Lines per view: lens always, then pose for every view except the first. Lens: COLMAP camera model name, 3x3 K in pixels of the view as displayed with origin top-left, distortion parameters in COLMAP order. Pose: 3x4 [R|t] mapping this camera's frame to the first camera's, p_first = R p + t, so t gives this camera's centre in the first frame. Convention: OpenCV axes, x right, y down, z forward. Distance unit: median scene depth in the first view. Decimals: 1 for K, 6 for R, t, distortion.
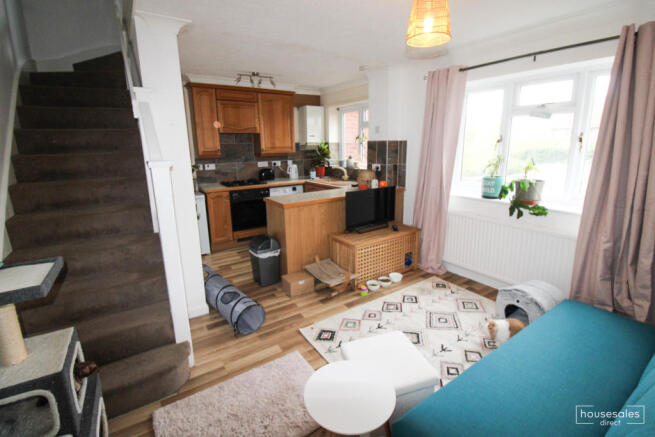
lens RADIAL K [[304.8, 0, 339.0], [0, 304.8, 207.1], [0, 0, 1]] dist [0.002555, -0.013787]
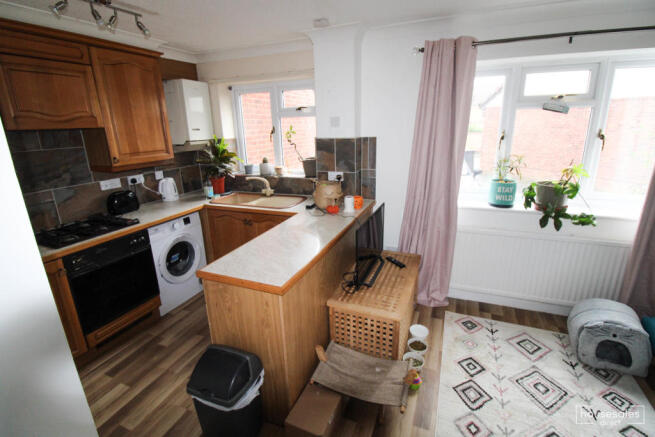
lens RADIAL K [[304.8, 0, 339.0], [0, 304.8, 207.1], [0, 0, 1]] dist [0.002555, -0.013787]
pose [[0.836447, -0.148168, 0.527639, -0.239638], [0.124263, 0.988960, 0.080723, -0.111888], [-0.533774, -0.001955, 0.845625, 0.392440]]
